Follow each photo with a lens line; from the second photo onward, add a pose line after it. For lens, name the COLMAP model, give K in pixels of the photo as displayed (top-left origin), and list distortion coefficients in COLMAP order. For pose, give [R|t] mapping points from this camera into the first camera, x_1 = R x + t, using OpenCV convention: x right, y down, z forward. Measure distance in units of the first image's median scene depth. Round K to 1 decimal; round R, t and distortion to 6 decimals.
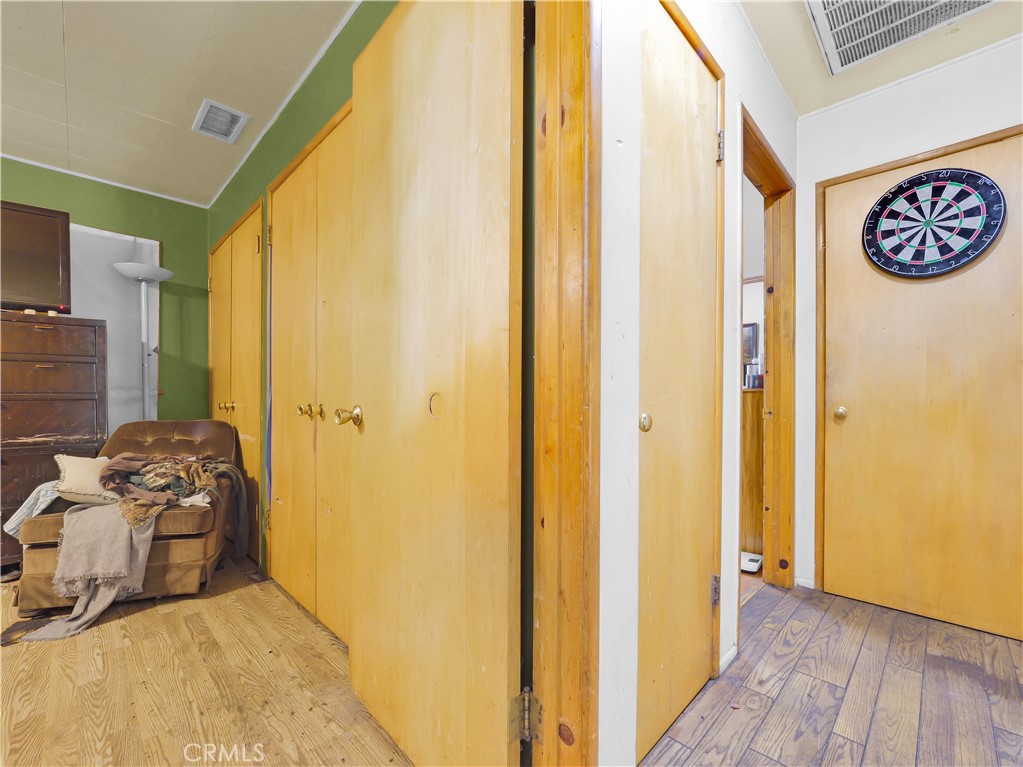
lens RADIAL K [[435.6, 0, 515.0], [0, 435.6, 403.1], [0, 0, 1]] dist [-0.002150, 0.000443]
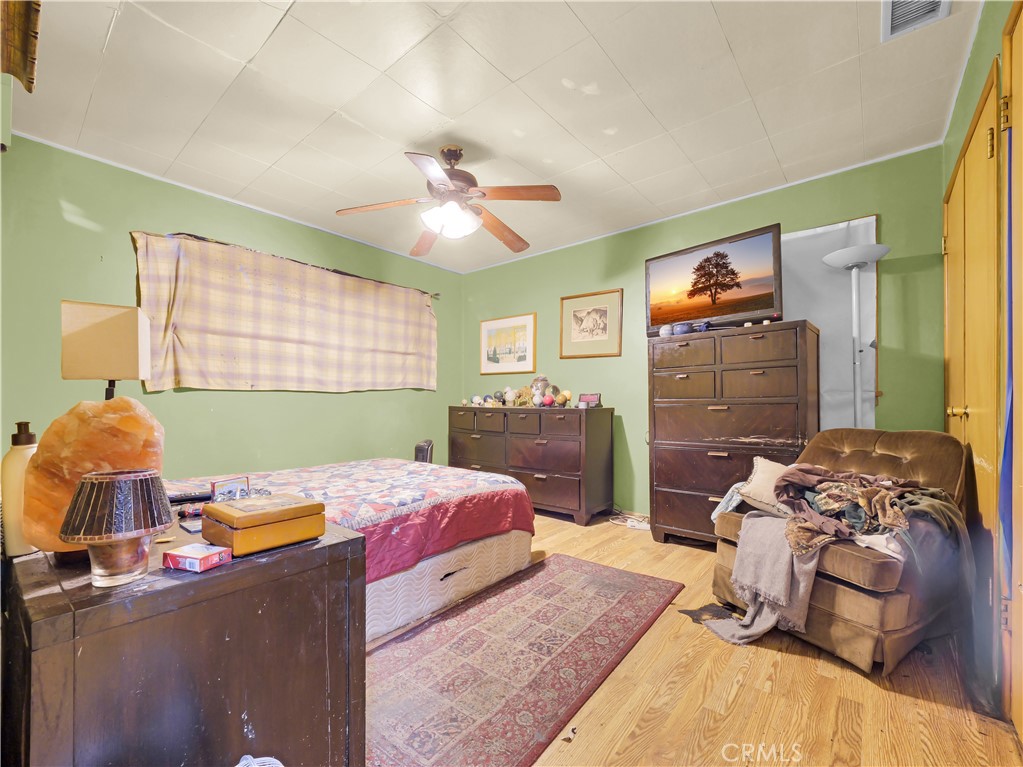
lens RADIAL K [[435.6, 0, 515.0], [0, 435.6, 403.1], [0, 0, 1]] dist [-0.002150, 0.000443]
pose [[0.087071, -0.003571, -0.996196, -0.063192], [-0.001297, 0.999992, -0.003698, -0.005617], [0.996201, 0.001614, 0.087066, 0.347968]]
